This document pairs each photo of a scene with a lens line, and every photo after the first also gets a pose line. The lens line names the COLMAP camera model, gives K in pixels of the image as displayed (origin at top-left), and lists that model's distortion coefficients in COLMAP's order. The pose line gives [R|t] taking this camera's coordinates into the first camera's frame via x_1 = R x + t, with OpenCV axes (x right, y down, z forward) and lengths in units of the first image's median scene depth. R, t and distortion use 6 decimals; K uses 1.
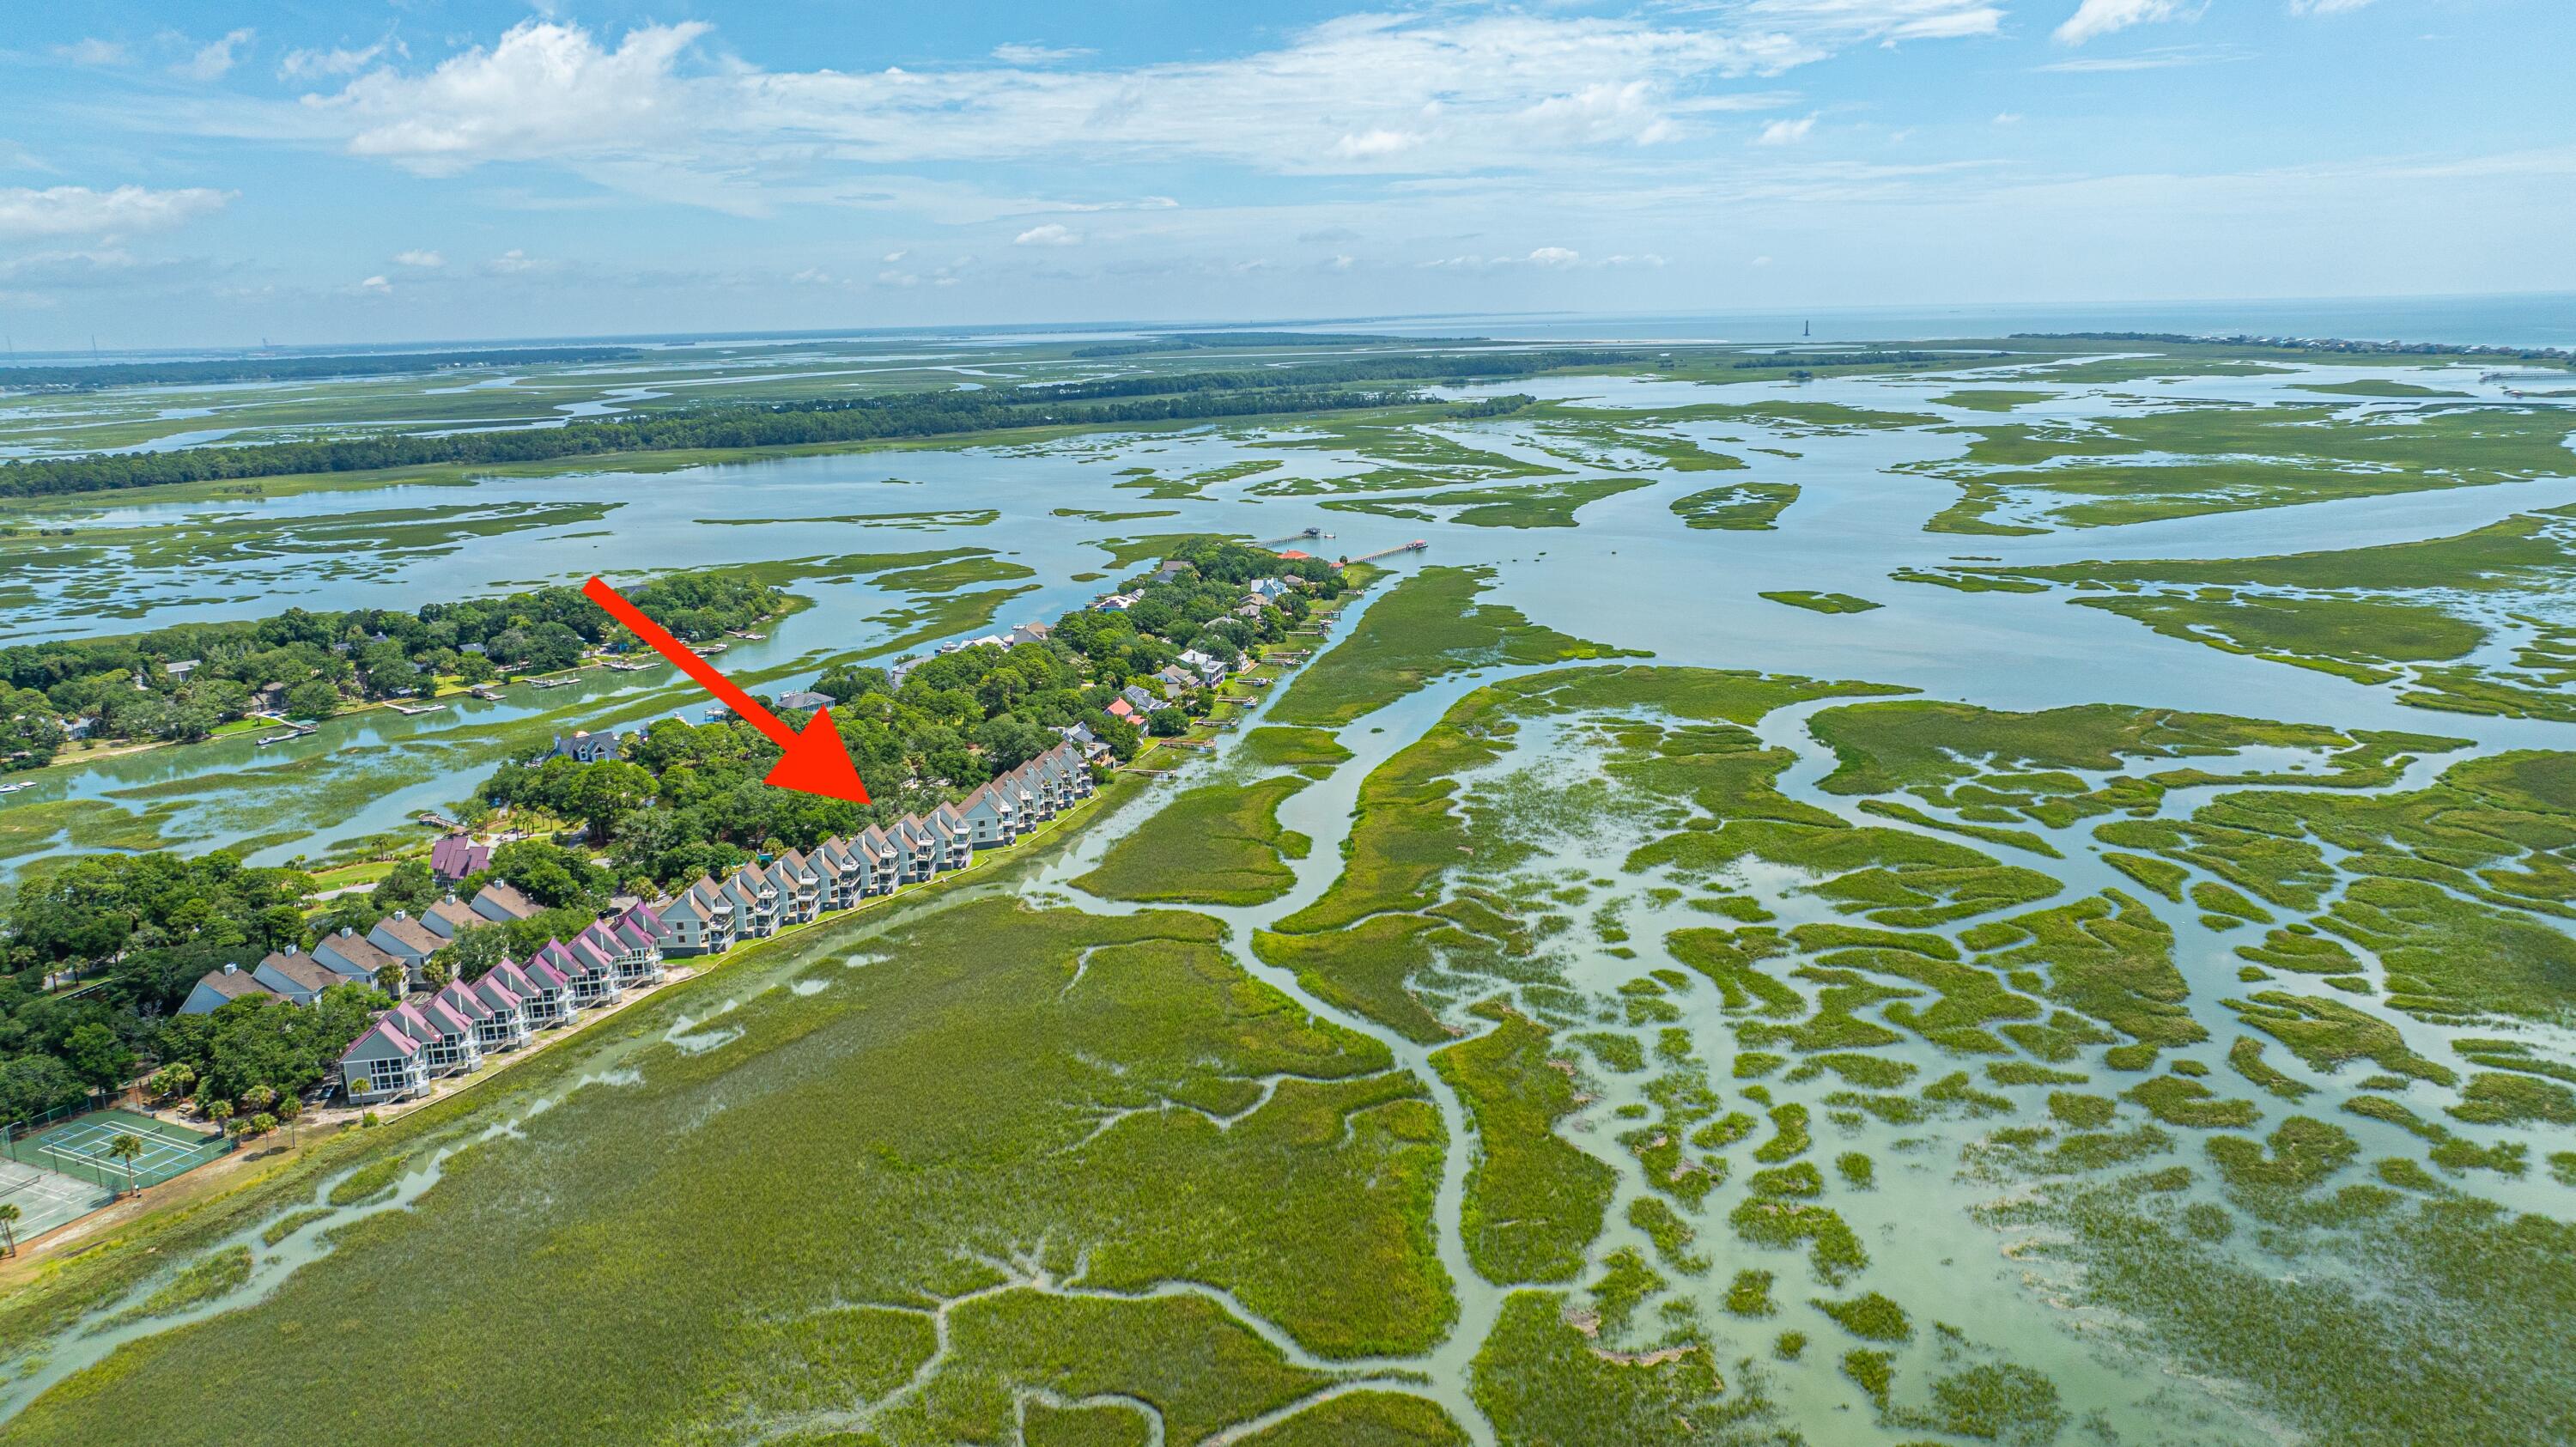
lens RADIAL K [[1842.2, 0, 1288.0], [0, 1842.2, 723.5], [0, 0, 1]] dist [-0.017433, -0.008662]
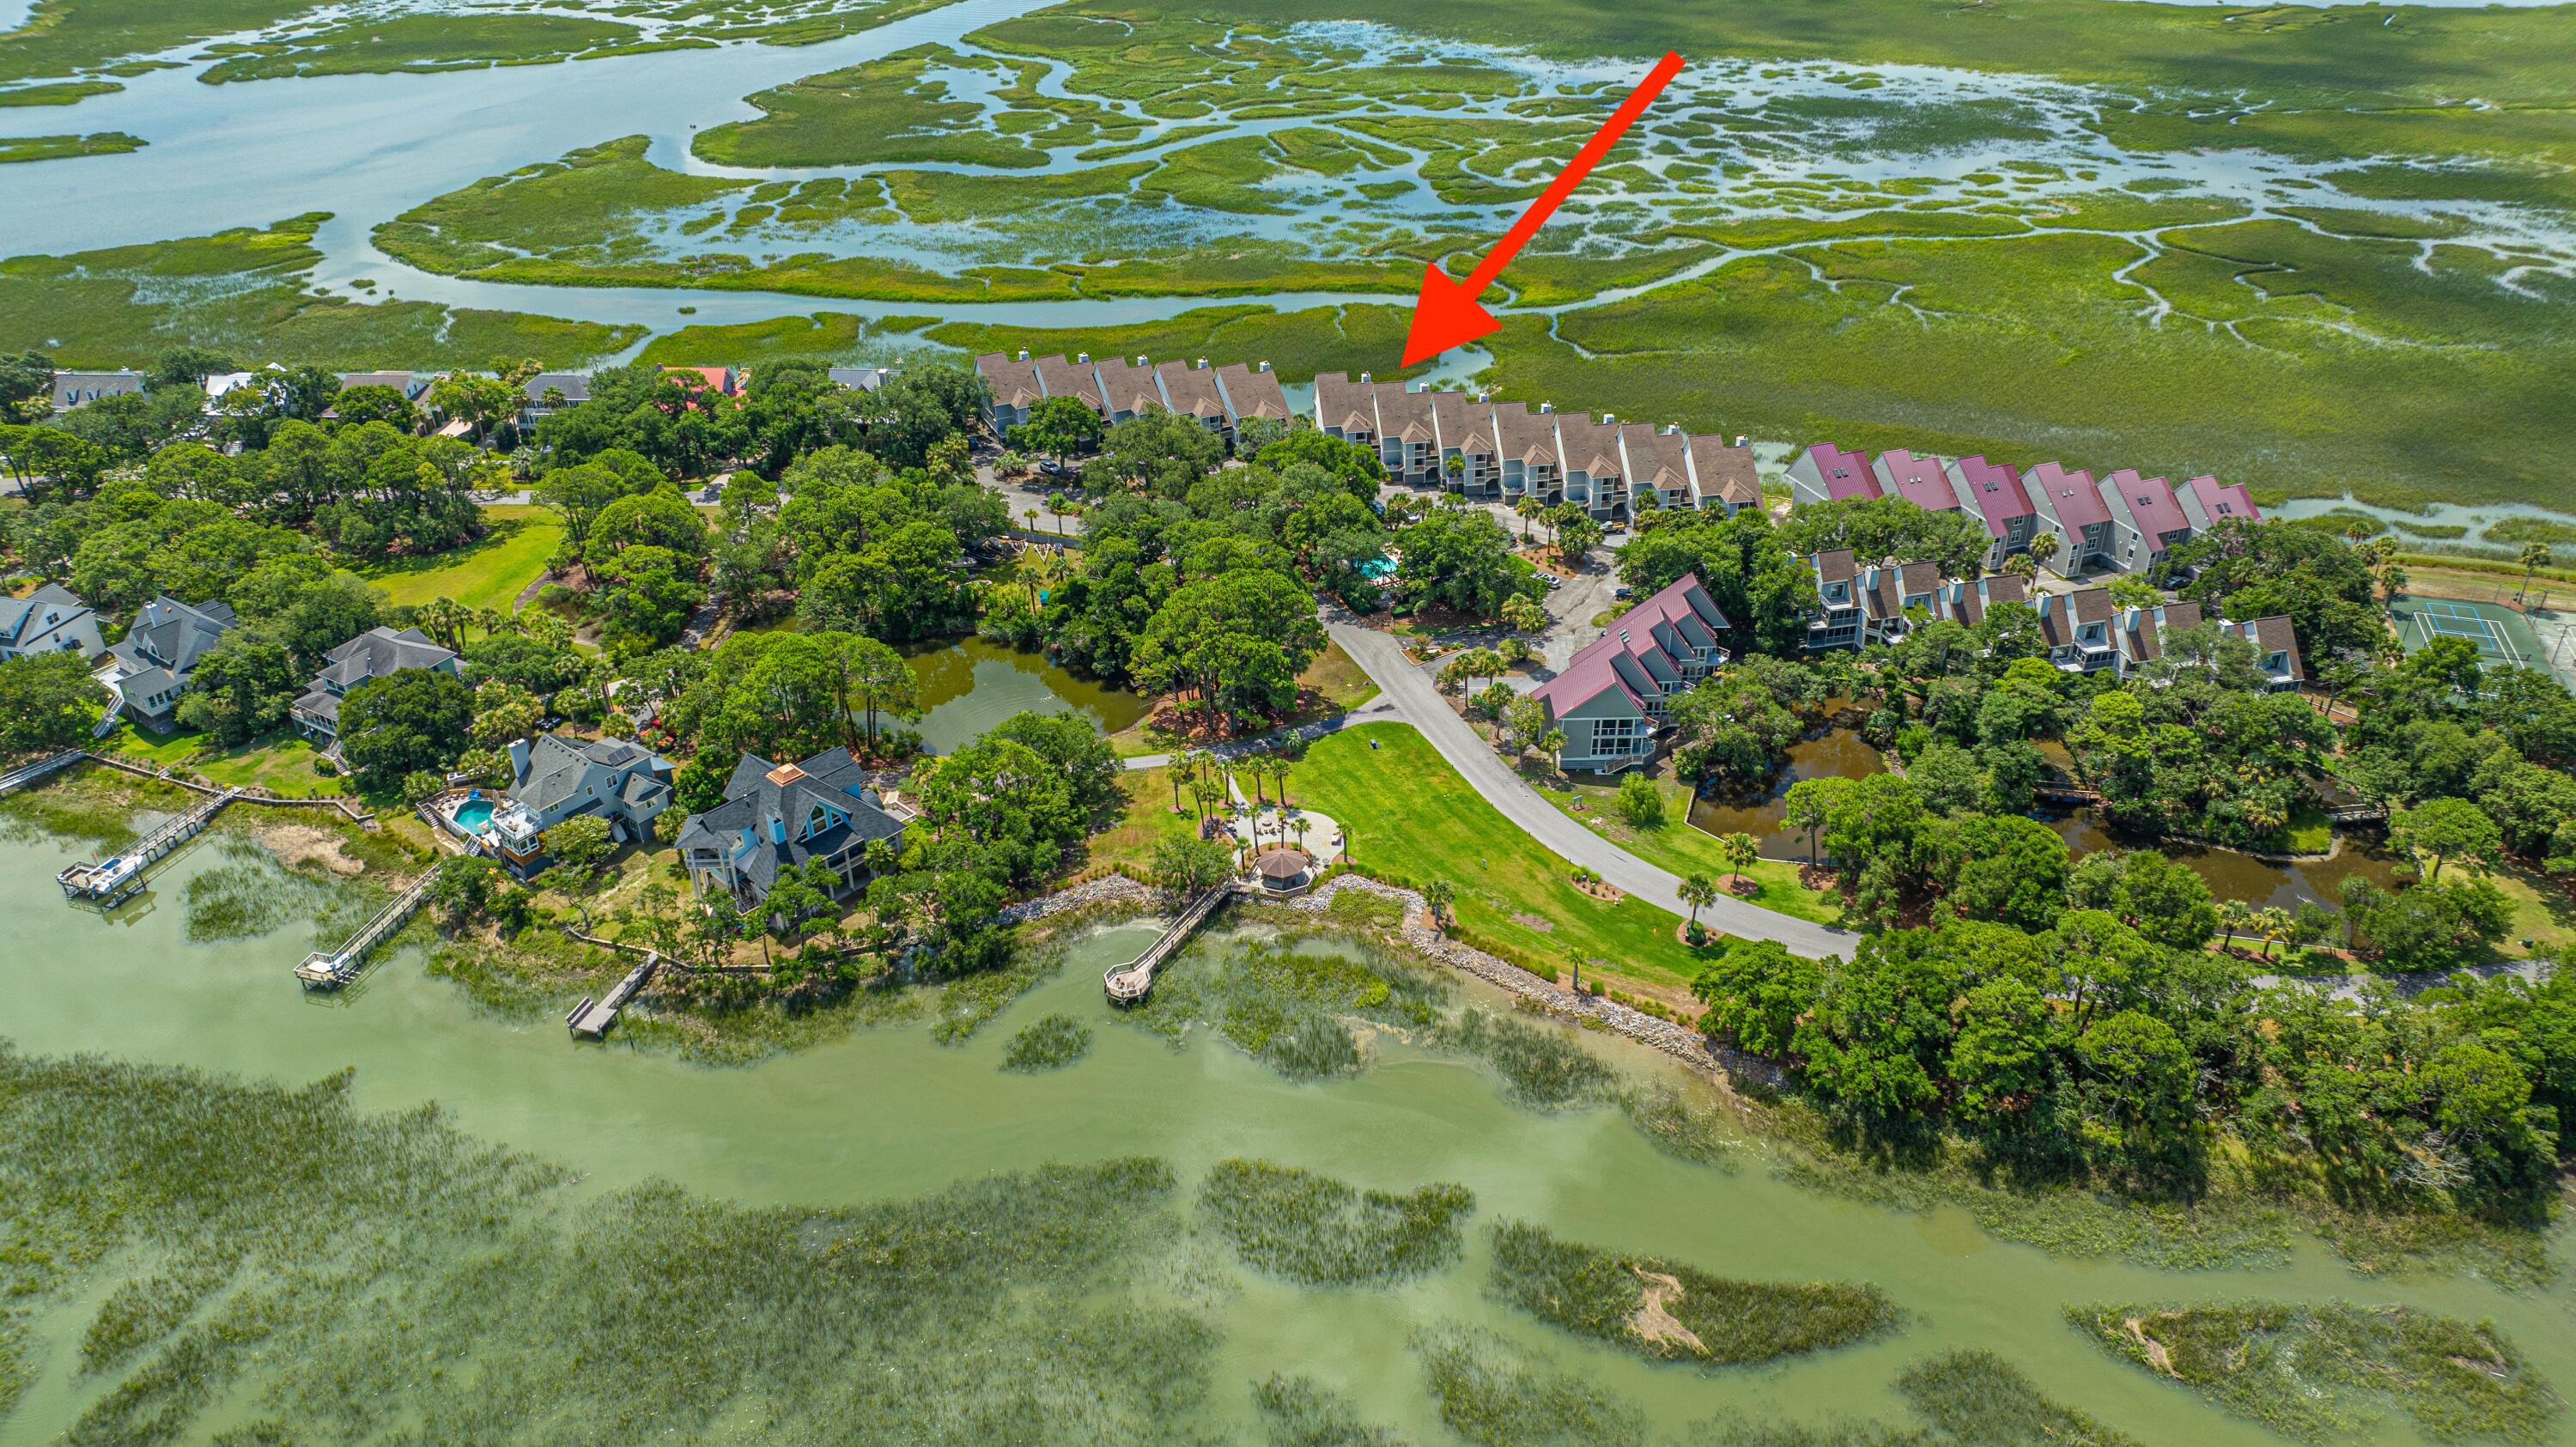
lens RADIAL K [[1842.2, 0, 1288.0], [0, 1842.2, 723.5], [0, 0, 1]] dist [-0.017433, -0.008662]
pose [[-0.144740, -0.485636, 0.862095, -0.744839], [0.245969, 0.826261, 0.506746, -0.185684], [-0.958410, 0.285395, -0.000142, 0.868068]]
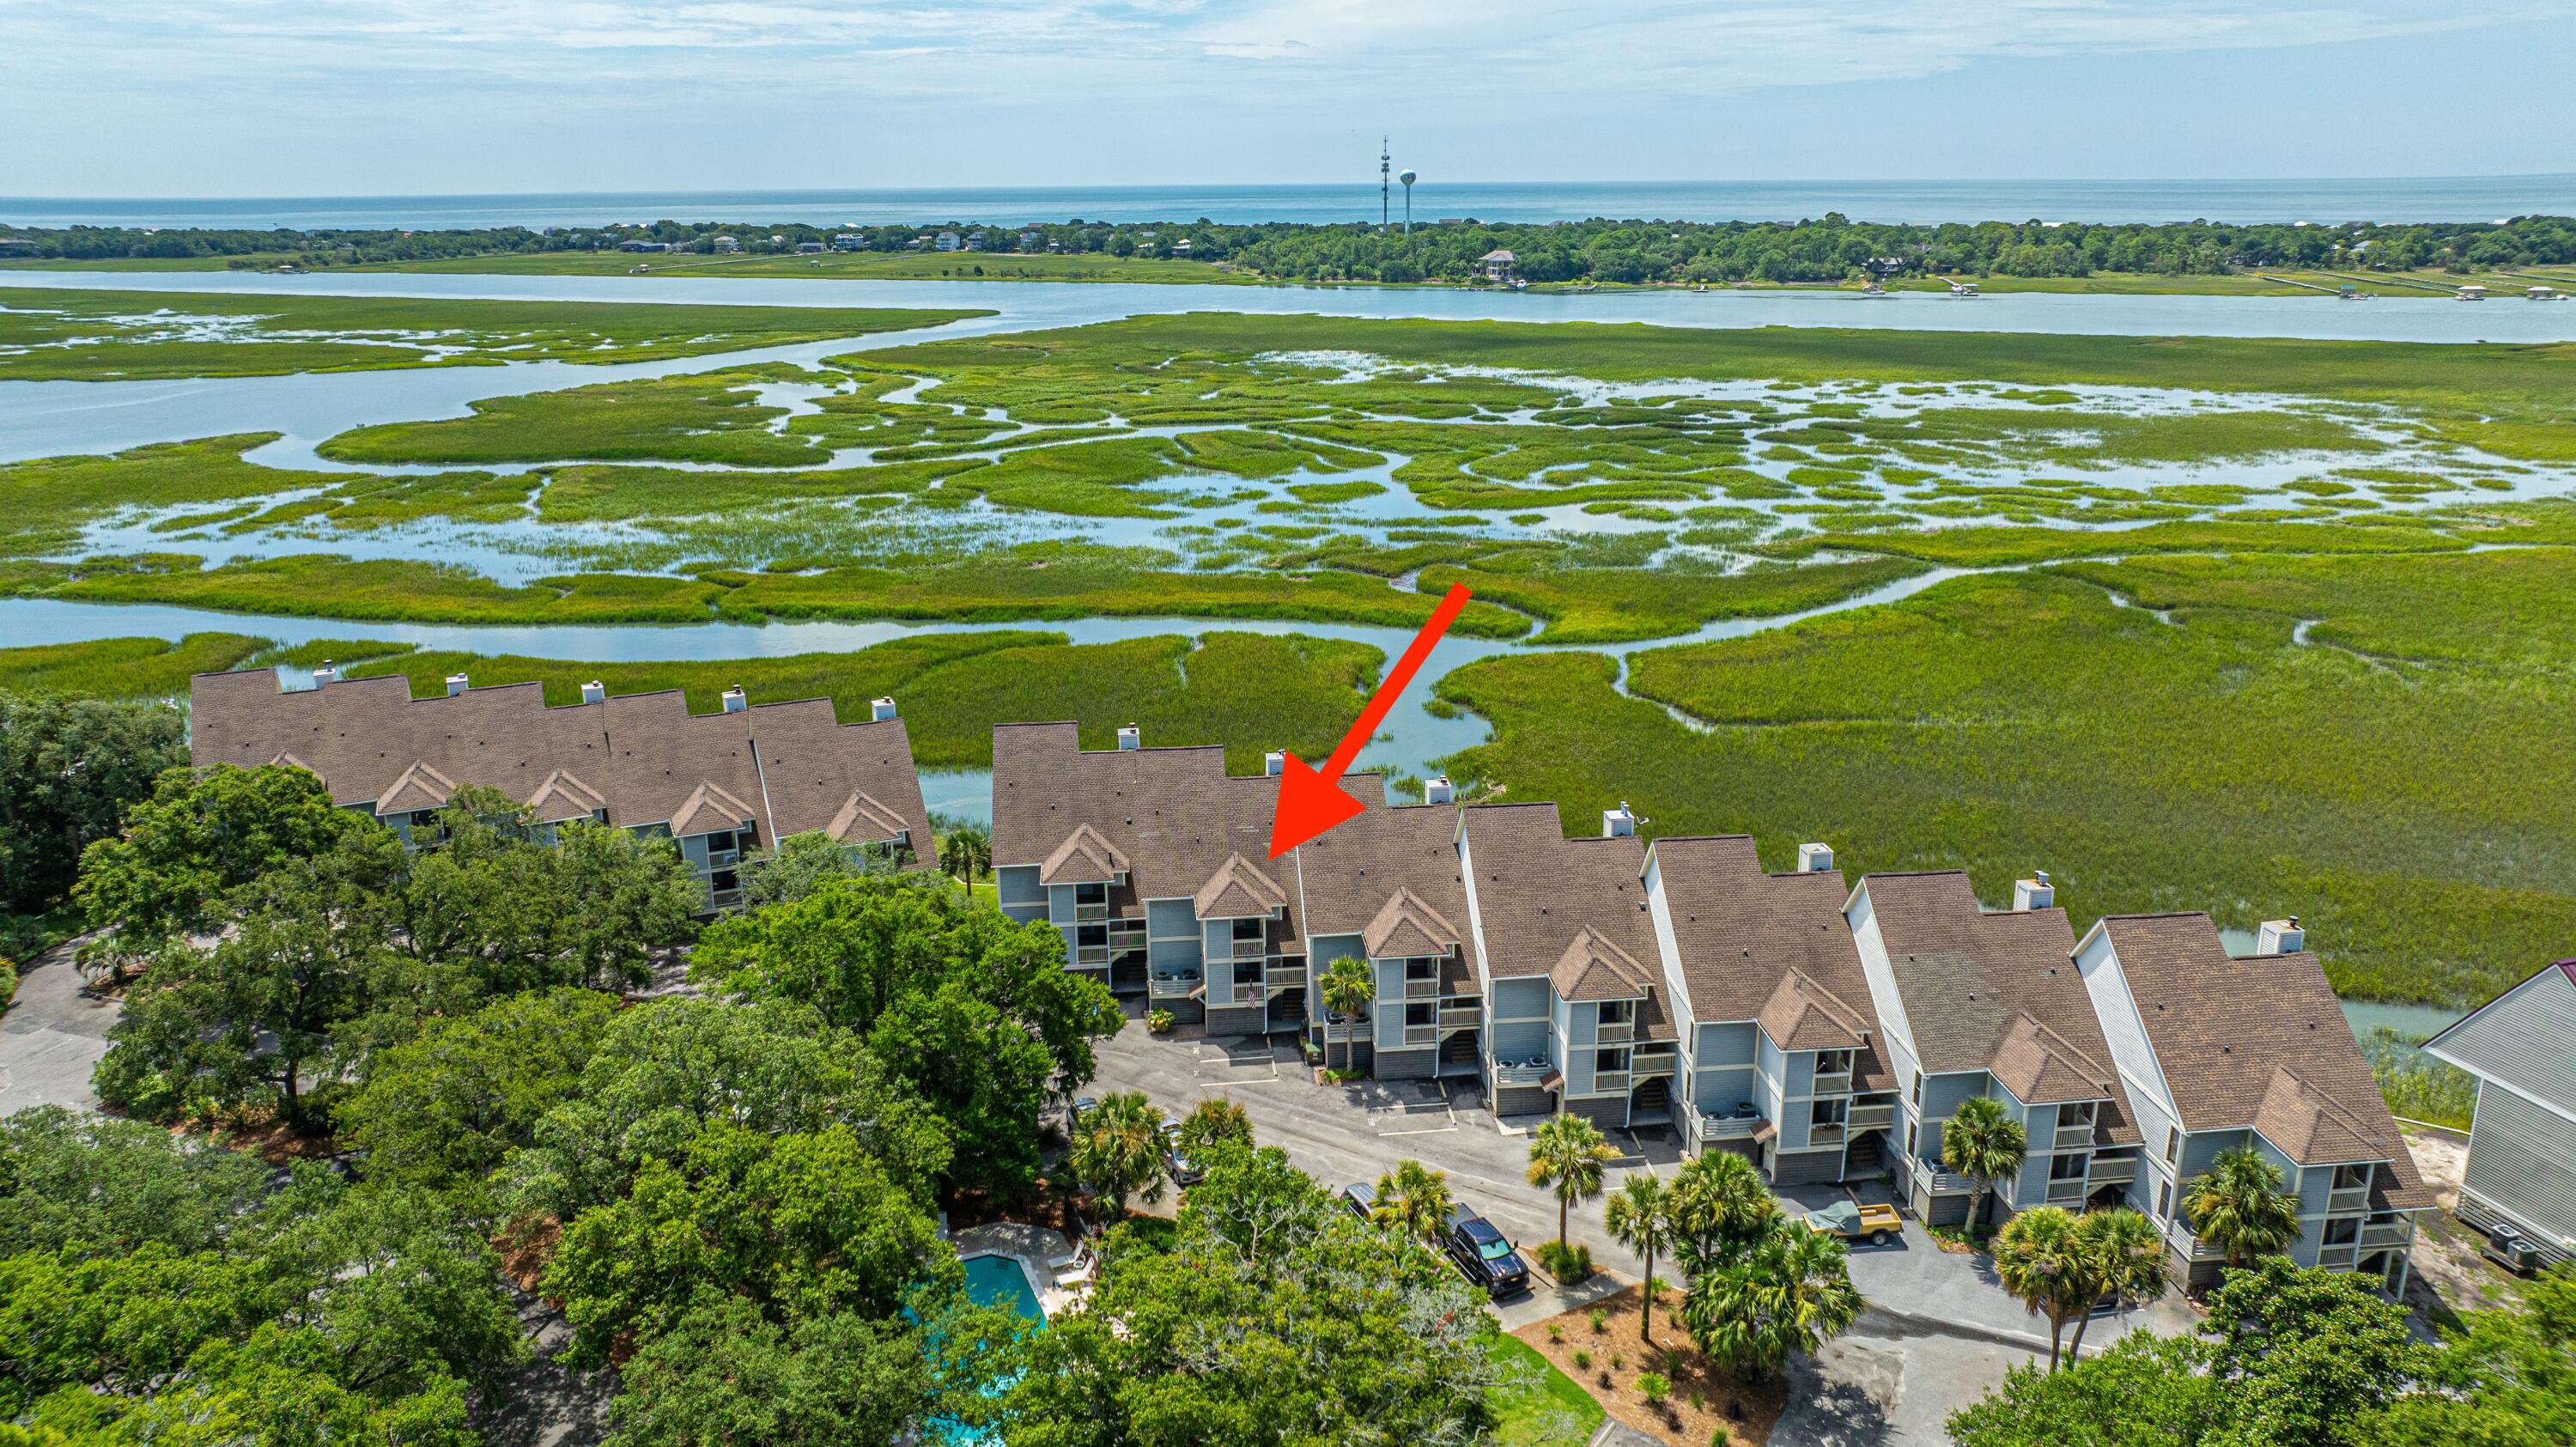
lens RADIAL K [[1842.2, 0, 1288.0], [0, 1842.2, 723.5], [0, 0, 1]] dist [-0.017433, -0.008662]
pose [[-0.113203, -0.266286, 0.957224, -0.379928], [0.237323, 0.928283, 0.286301, -0.024185], [-0.964813, 0.259581, -0.041889, 0.799439]]
